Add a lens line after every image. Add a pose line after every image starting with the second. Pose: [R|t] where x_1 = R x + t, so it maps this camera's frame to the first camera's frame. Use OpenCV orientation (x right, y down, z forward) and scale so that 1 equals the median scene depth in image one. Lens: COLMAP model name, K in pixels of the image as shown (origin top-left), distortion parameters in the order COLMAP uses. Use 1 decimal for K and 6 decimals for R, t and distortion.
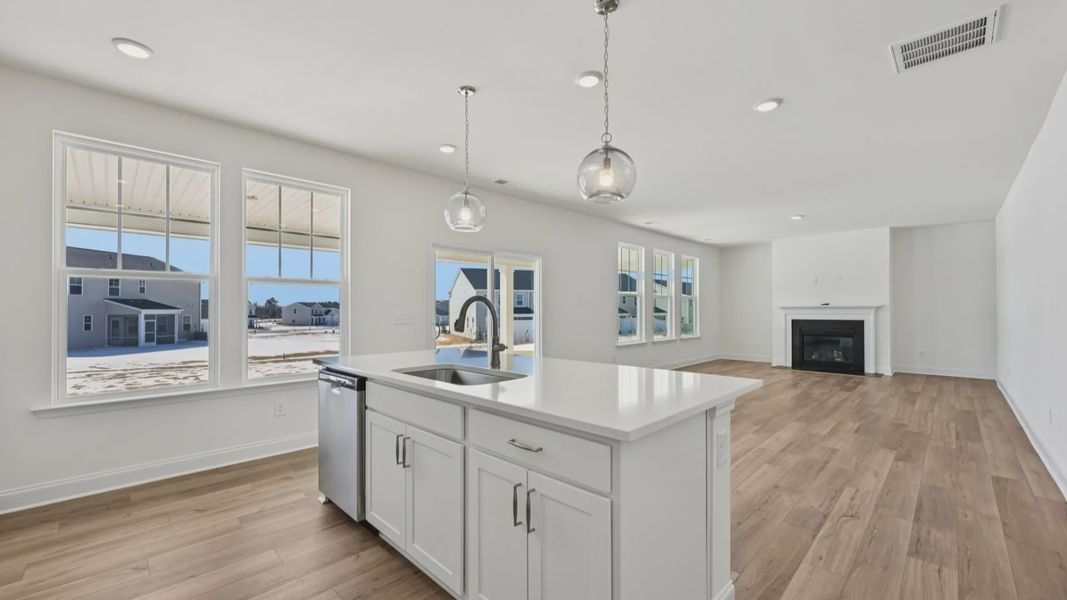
lens RADIAL K [[427.3, 0, 554.9], [0, 427.3, 305.1], [0, 0, 1]] dist [-0.003459, 0.000350]
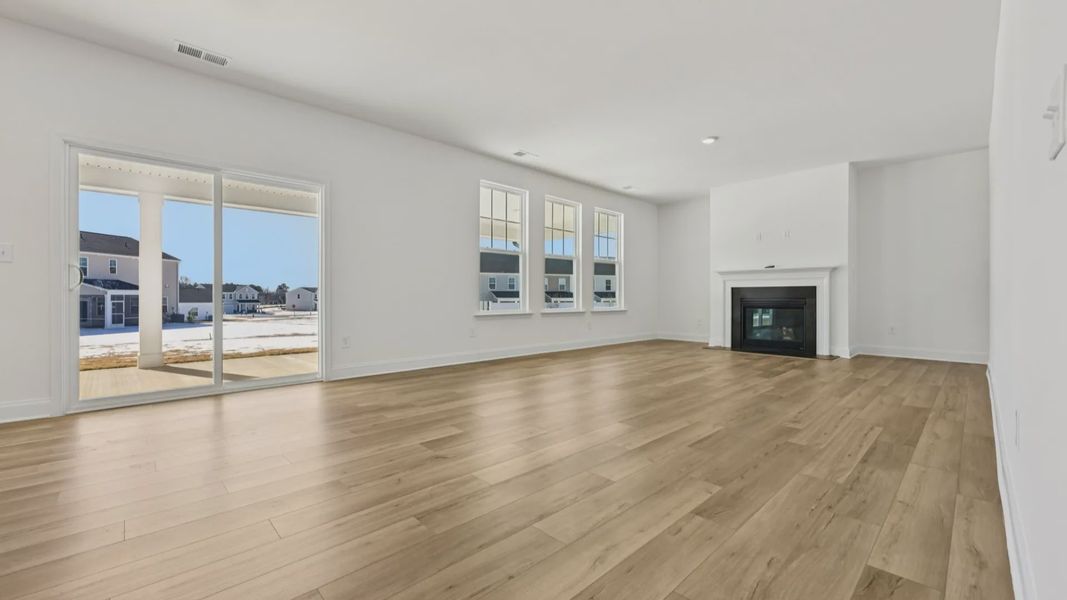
lens RADIAL K [[427.3, 0, 560.5], [0, 427.3, 298.3], [0, 0, 1]] dist [-0.003459, 0.000350]
pose [[0.999647, 0.004014, -0.026278, 0.259358], [-0.003698, 0.999921, 0.012046, 0.044940], [0.026325, -0.011945, 0.999582, 0.201791]]
